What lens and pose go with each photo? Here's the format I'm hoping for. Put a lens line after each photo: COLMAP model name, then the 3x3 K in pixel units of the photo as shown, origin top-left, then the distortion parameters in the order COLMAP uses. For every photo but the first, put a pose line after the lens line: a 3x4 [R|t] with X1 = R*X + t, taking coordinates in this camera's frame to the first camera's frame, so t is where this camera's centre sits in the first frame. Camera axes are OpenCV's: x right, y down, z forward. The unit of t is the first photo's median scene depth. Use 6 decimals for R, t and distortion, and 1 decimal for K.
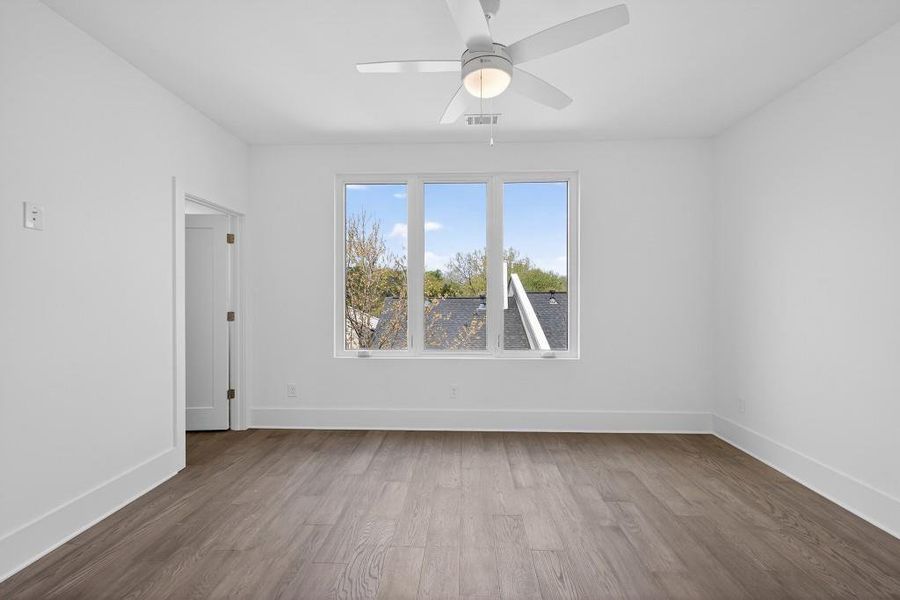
lens RADIAL K [[377.4, 0, 454.9], [0, 377.4, 301.5], [0, 0, 1]] dist [0.009308, -0.000231]
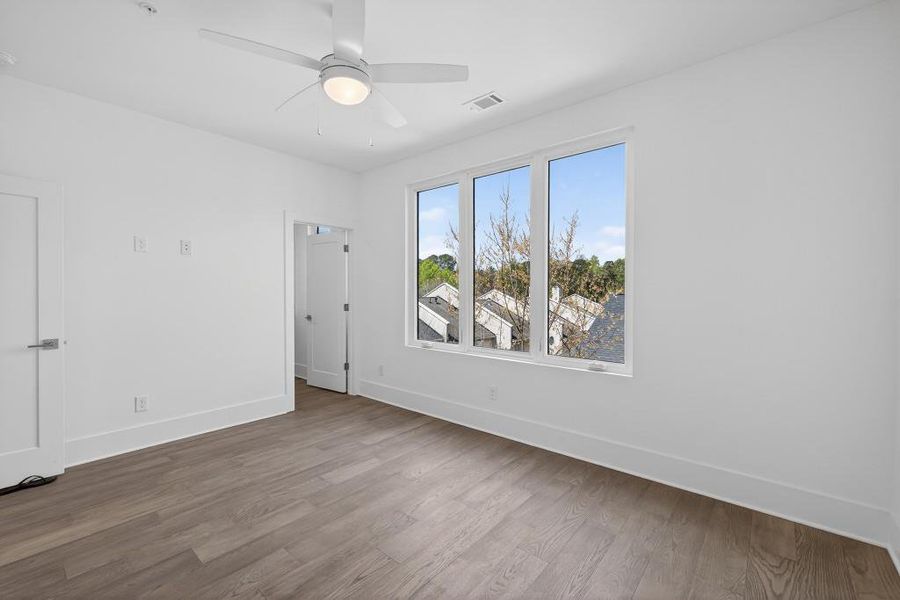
lens RADIAL K [[383.9, 0, 453.0], [0, 383.9, 299.9], [0, 0, 1]] dist [0.007354, -0.000231]
pose [[0.782529, 0.013262, -0.622472, 0.601325], [-0.011391, 0.999911, 0.006984, -0.000517], [0.622509, 0.001626, 0.782611, 0.210412]]
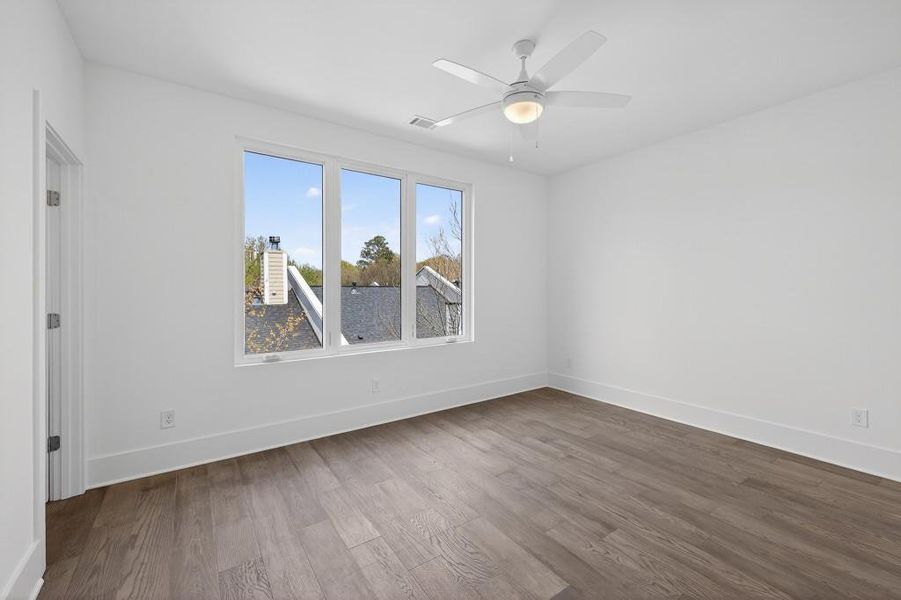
lens RADIAL K [[376.1, 0, 449.8], [0, 376.1, 292.2], [0, 0, 1]] dist [0.010253, -0.000359]
pose [[0.800196, -0.006281, 0.599706, -0.505380], [0.011549, 0.999921, -0.004938, 0.002336], [-0.599628, 0.010877, 0.800205, 0.108217]]
